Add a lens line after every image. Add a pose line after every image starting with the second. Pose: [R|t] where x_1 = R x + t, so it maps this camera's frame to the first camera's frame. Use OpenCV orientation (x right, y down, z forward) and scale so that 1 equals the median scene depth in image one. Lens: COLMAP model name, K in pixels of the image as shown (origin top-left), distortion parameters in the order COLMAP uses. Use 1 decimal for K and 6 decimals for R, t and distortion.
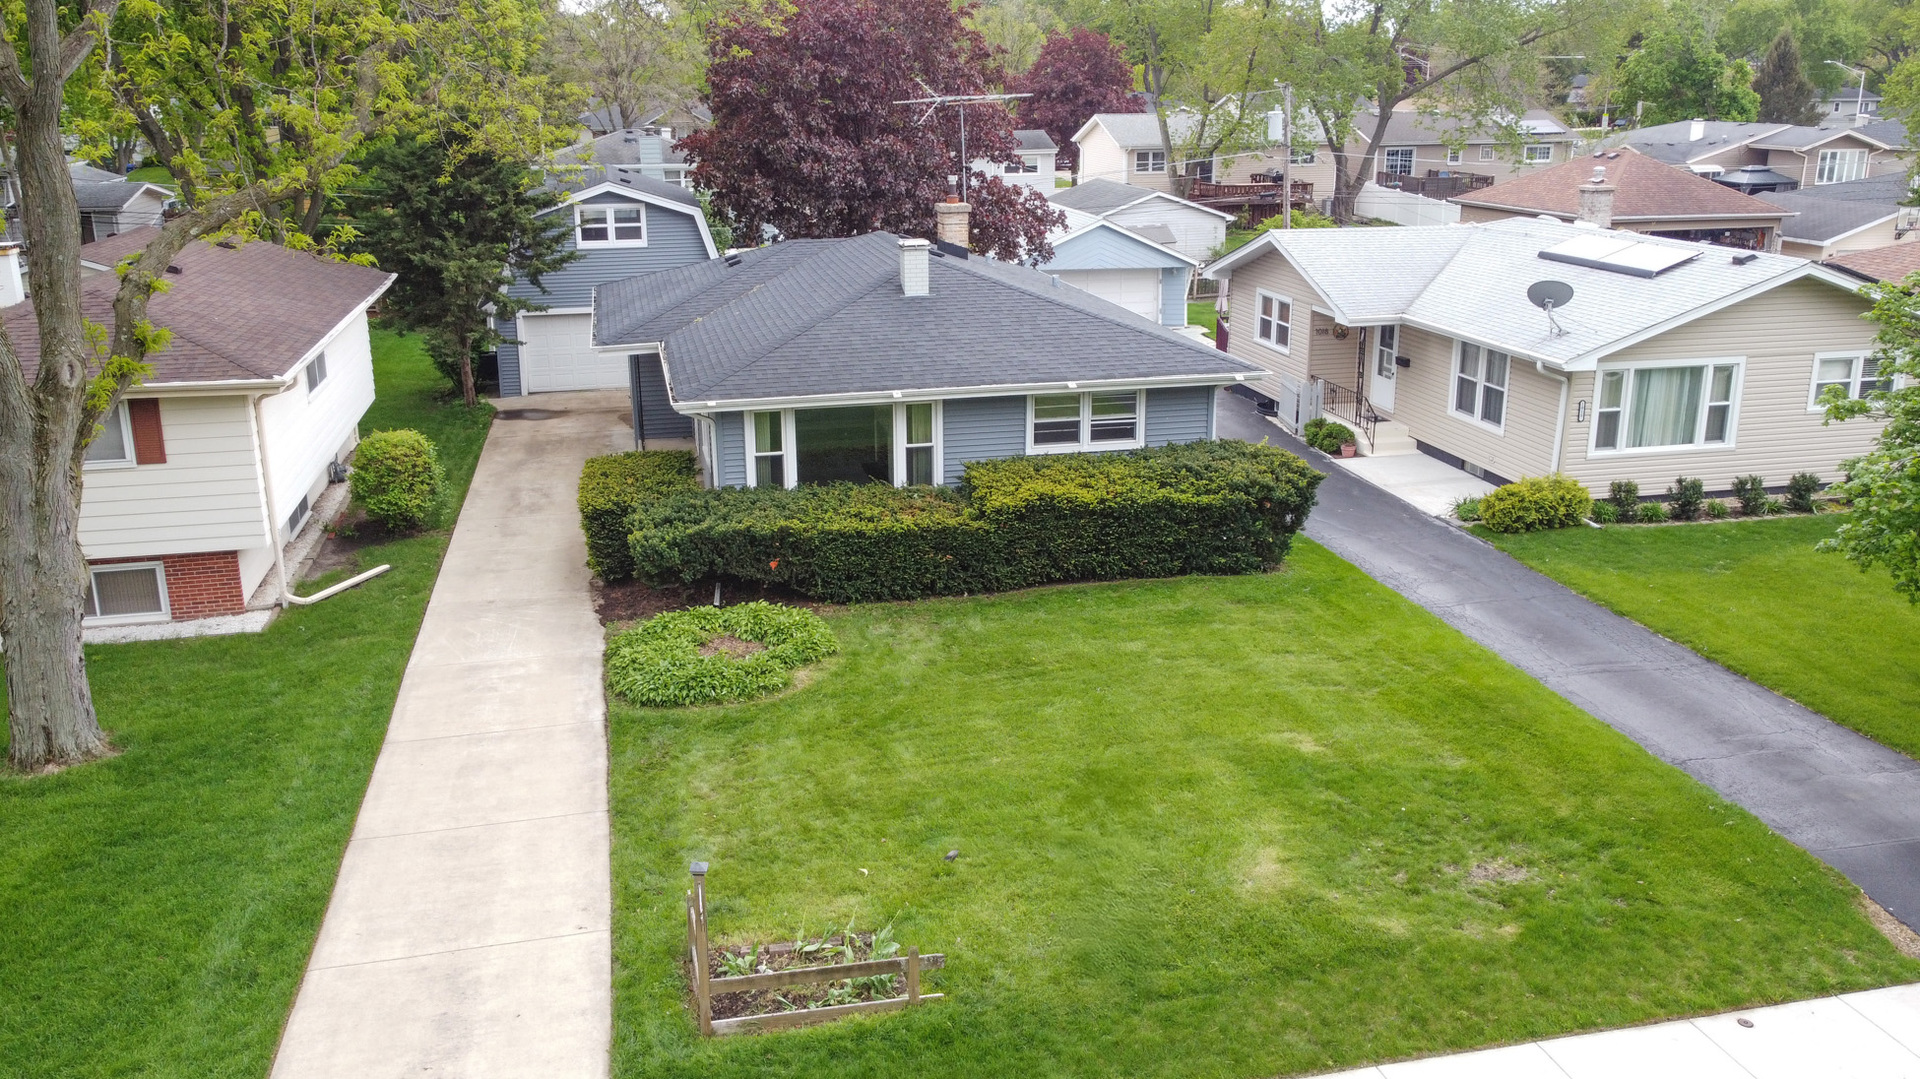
lens RADIAL K [[1507.1, 0, 960.0], [0, 1507.1, 539.5], [0, 0, 1]] dist [-0.011815, -0.004560]
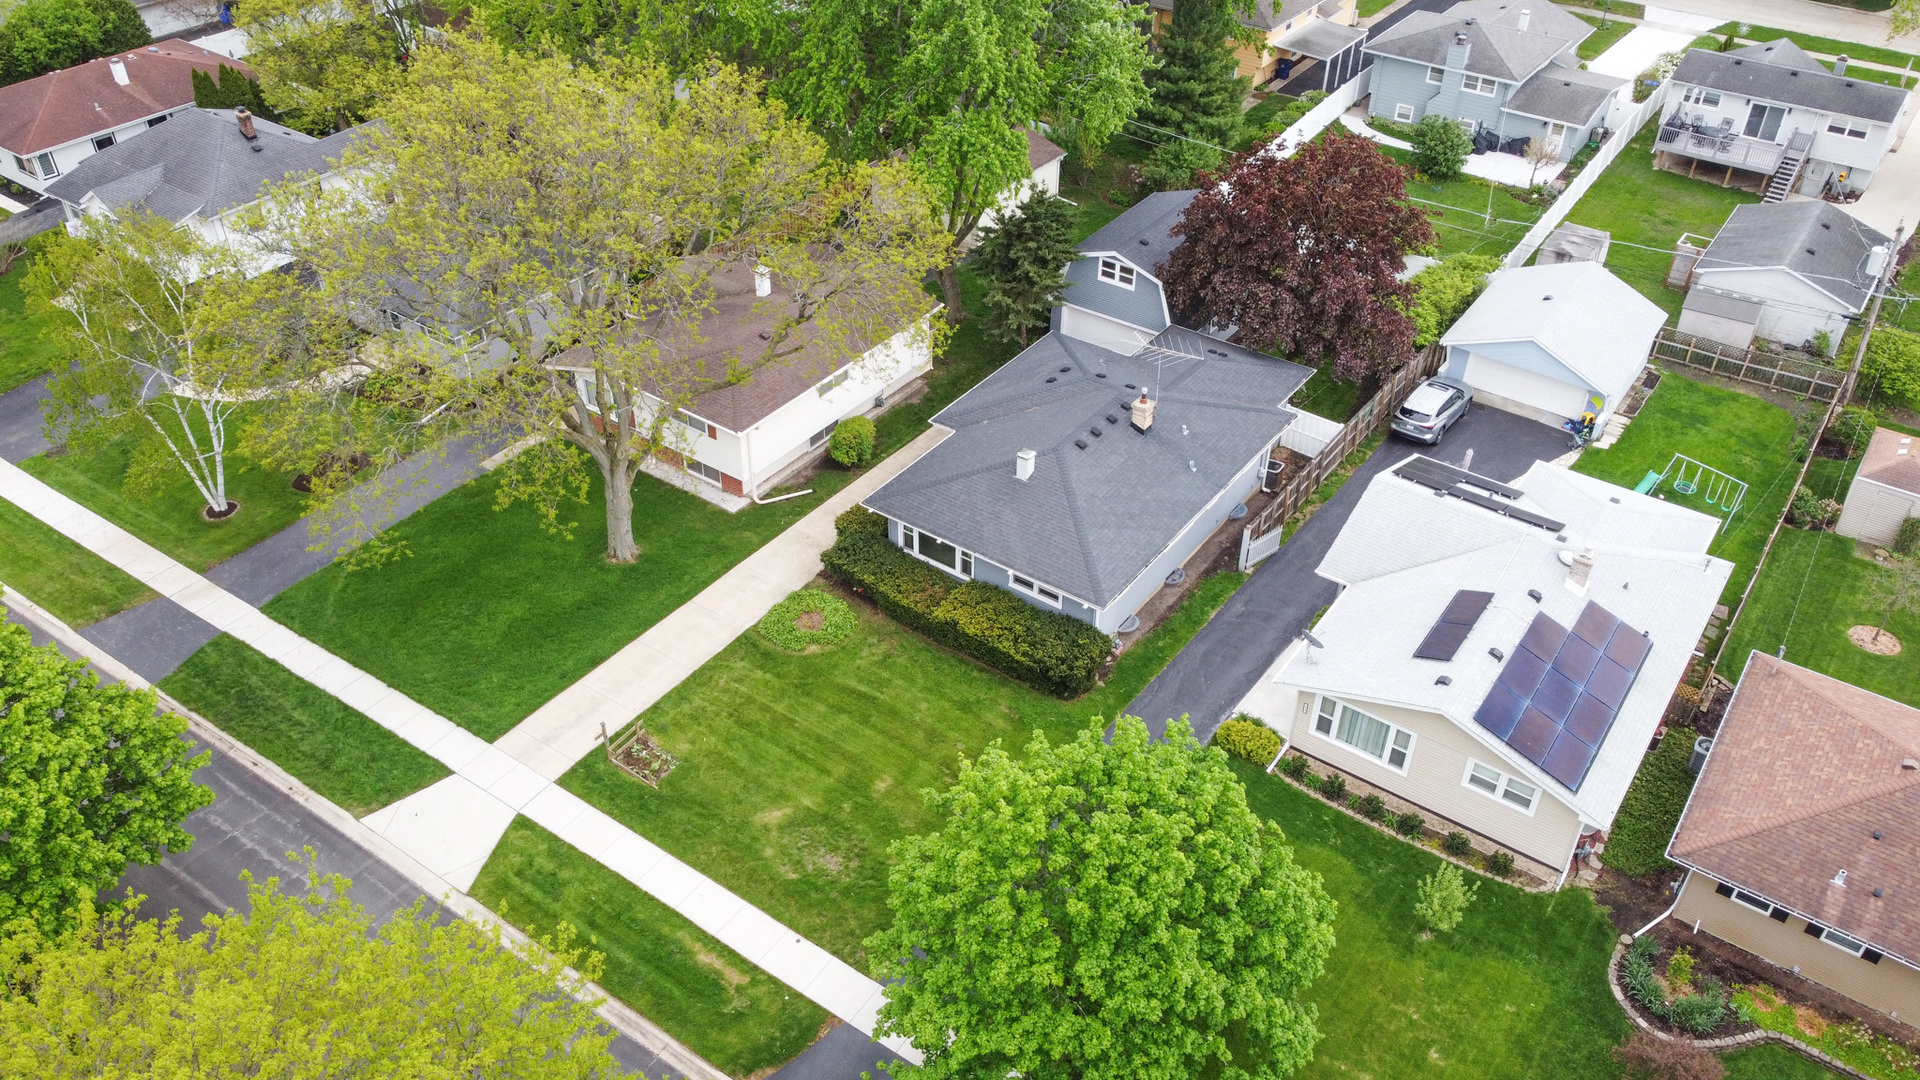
lens RADIAL K [[1473.7, 0, 943.2], [0, 1473.7, 542.2], [0, 0, 1]] dist [0.005903, 0.000620]
pose [[0.660013, 0.459723, -0.594170, 1.156173], [-0.230228, 0.876624, 0.422523, -0.941214], [0.715107, -0.142077, 0.684424, -0.401208]]
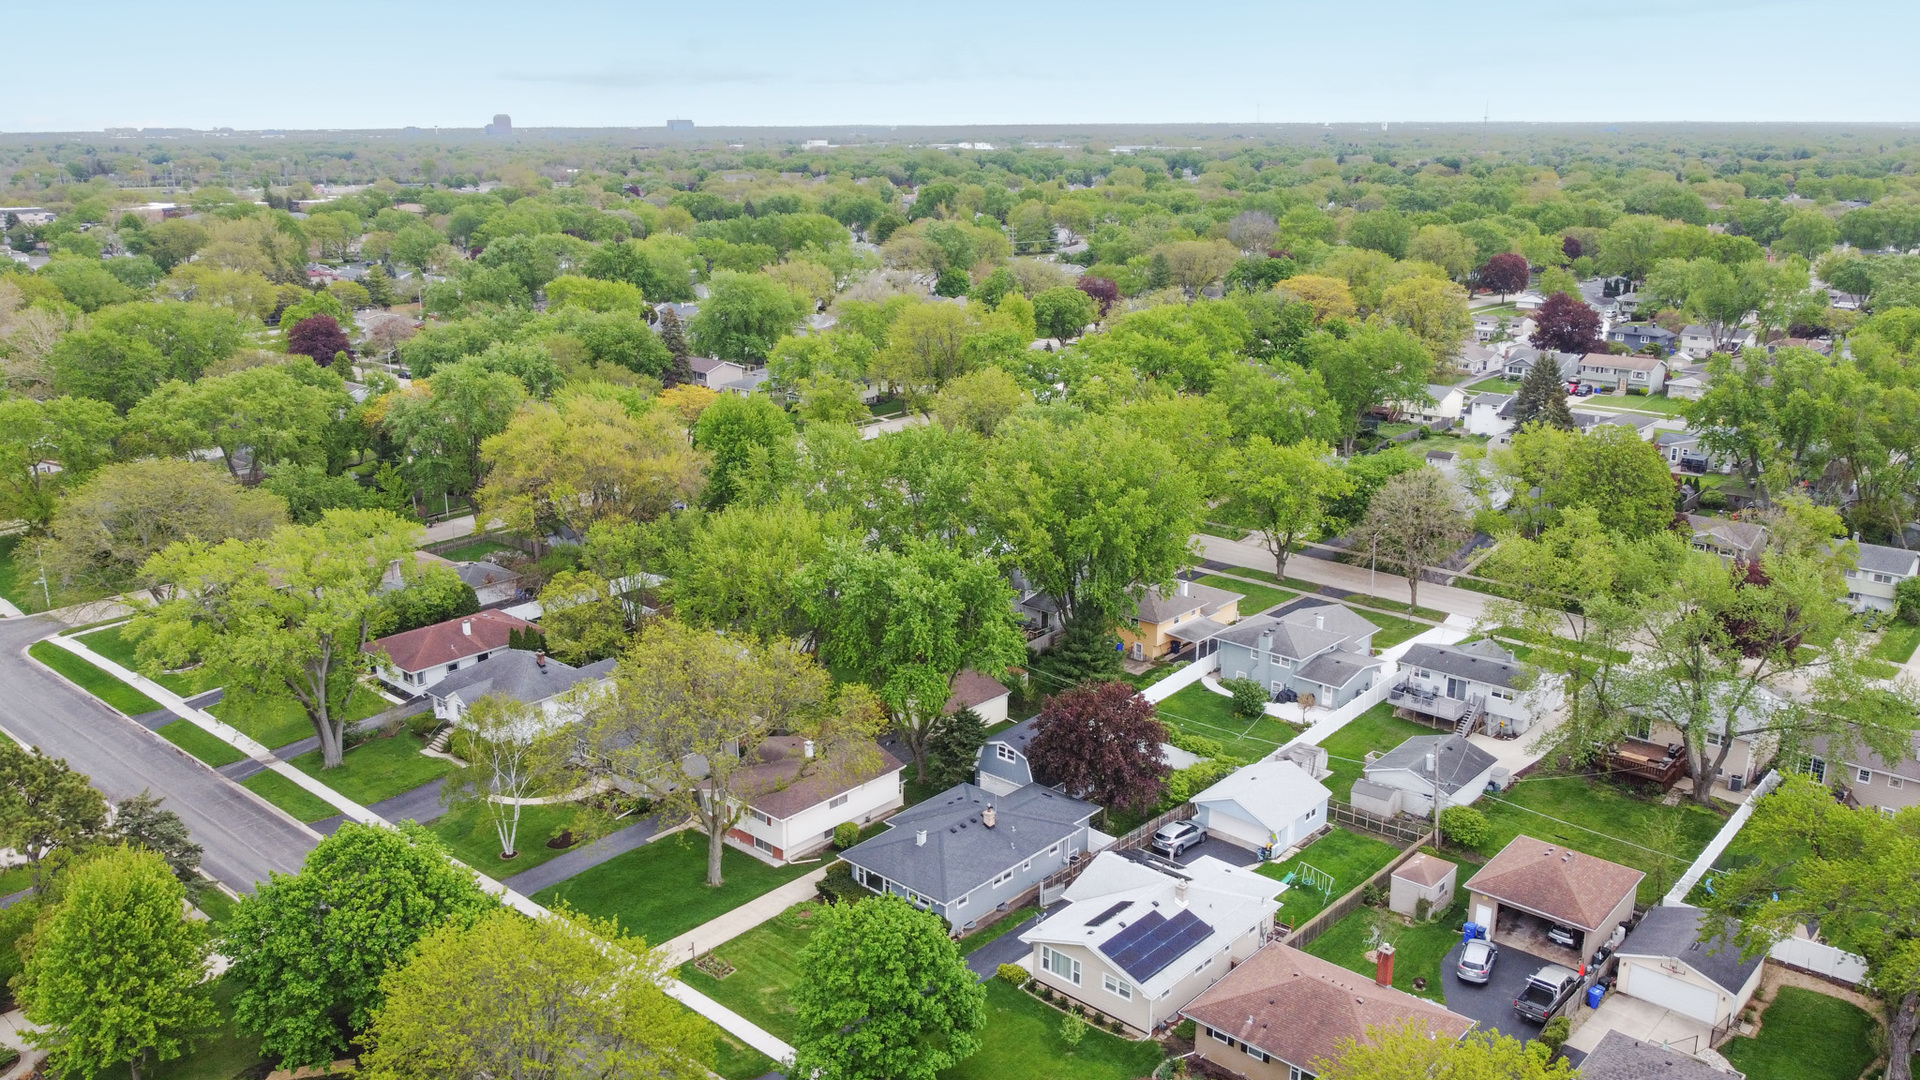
lens RADIAL K [[1505.5, 0, 950.9], [0, 1505.5, 521.4], [0, 0, 1]] dist [0.000181, -0.009538]
pose [[0.576711, 0.218071, -0.787305, 3.038086], [-0.244554, 0.965605, 0.088319, -1.404806], [0.779485, 0.141604, 0.610206, -1.451810]]
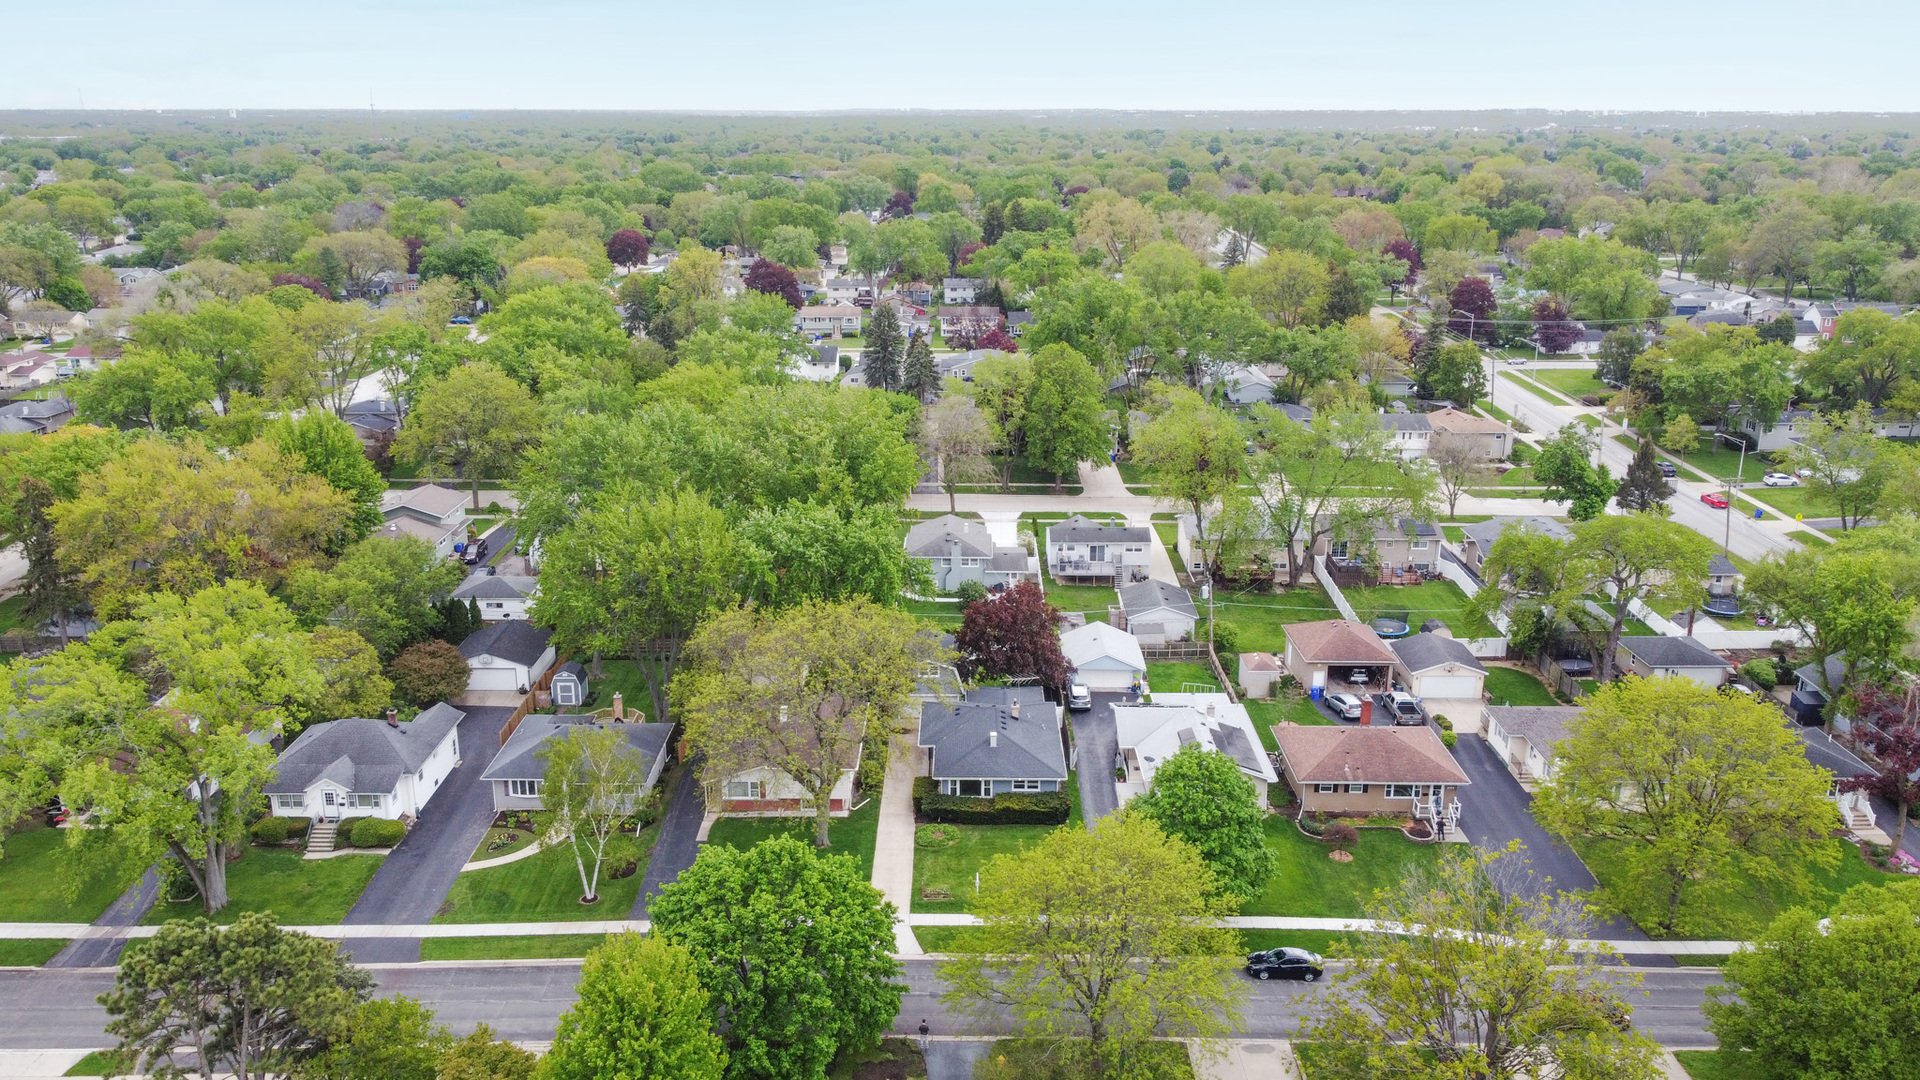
lens RADIAL K [[1448.0, 0, 961.8], [0, 1448.0, 568.0], [0, 0, 1]] dist [-0.014678, 0.004350]
pose [[0.973777, 0.075985, -0.214439, 0.779912], [-0.074079, 0.997109, 0.016921, -0.788970], [0.215105, -0.000591, 0.976591, -3.249338]]
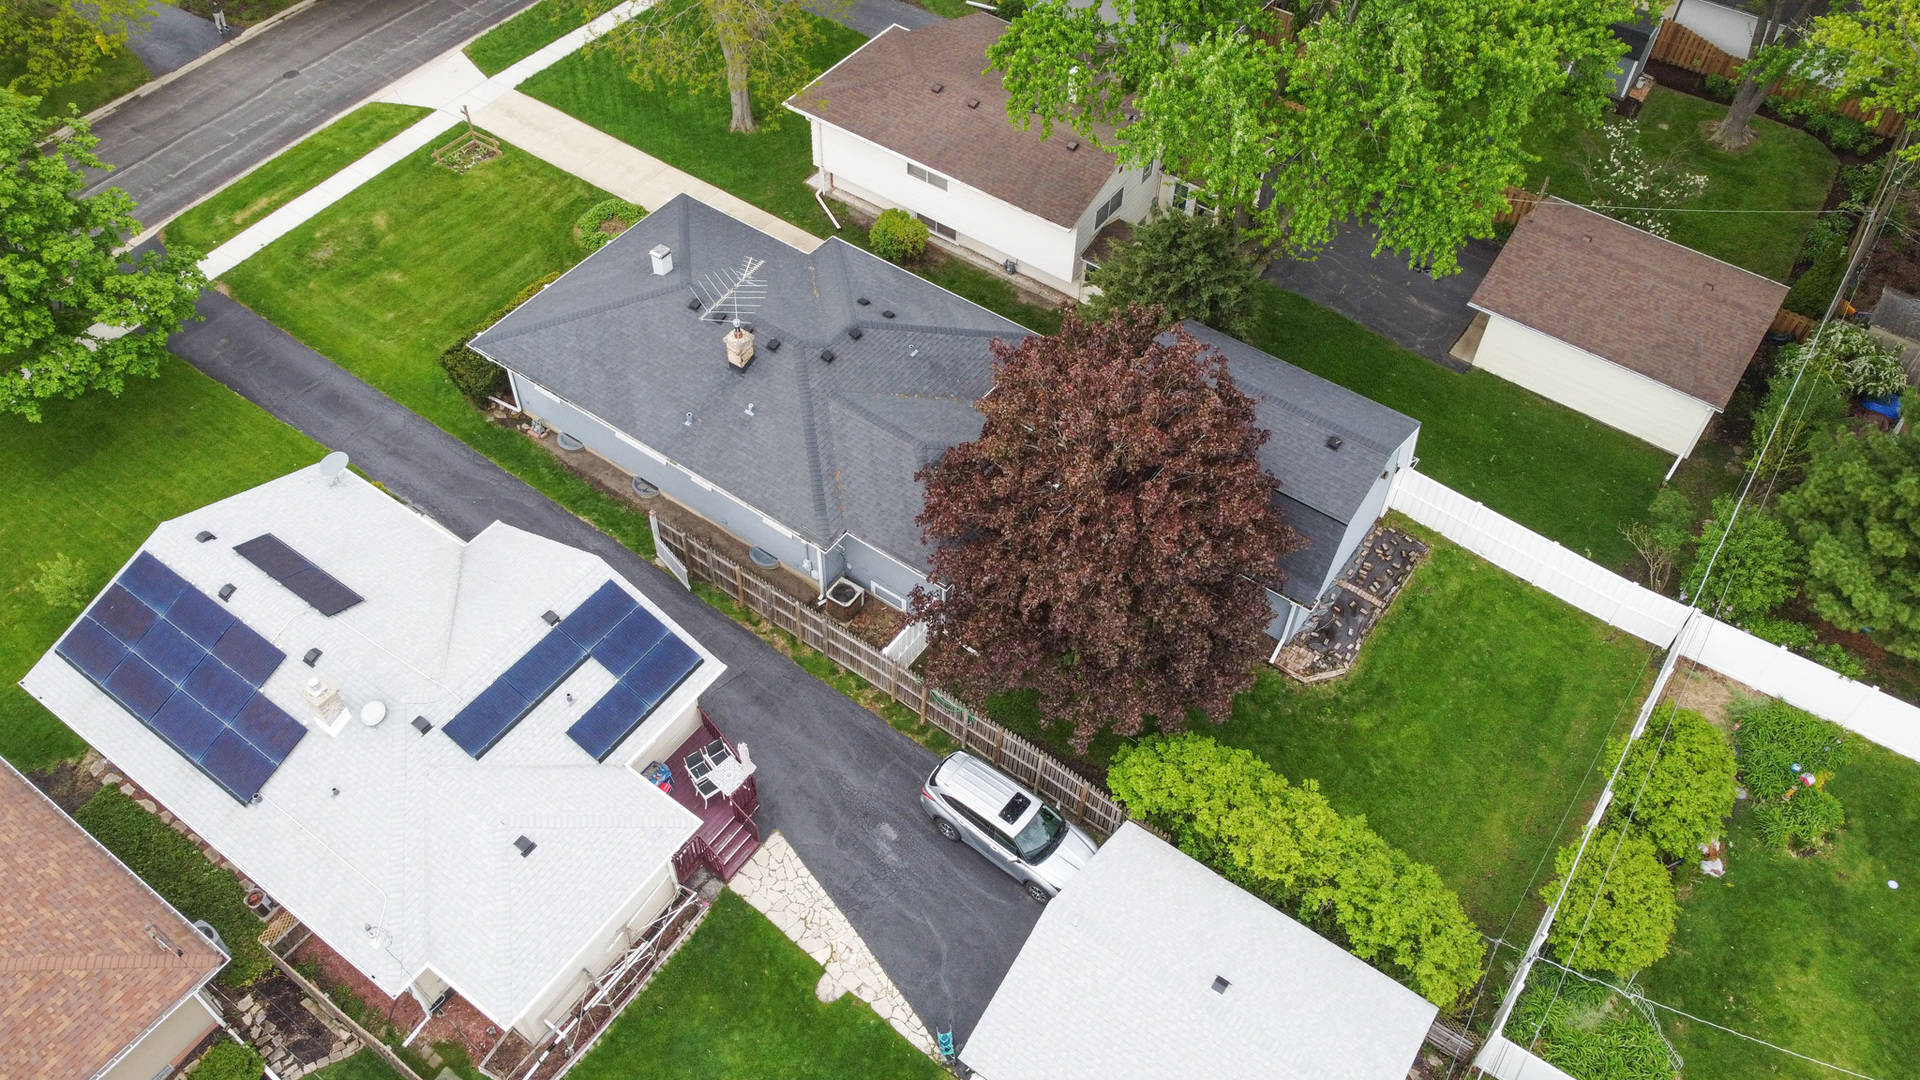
lens RADIAL K [[1507.1, 0, 960.0], [0, 1507.1, 540.0], [0, 0, 1]] dist [-0.011815, -0.004560]
pose [[-0.750254, 0.488933, -0.445042, 0.707942], [-0.211671, 0.460072, 0.862281, -1.762547], [0.626349, 0.741133, -0.241678, 2.055275]]
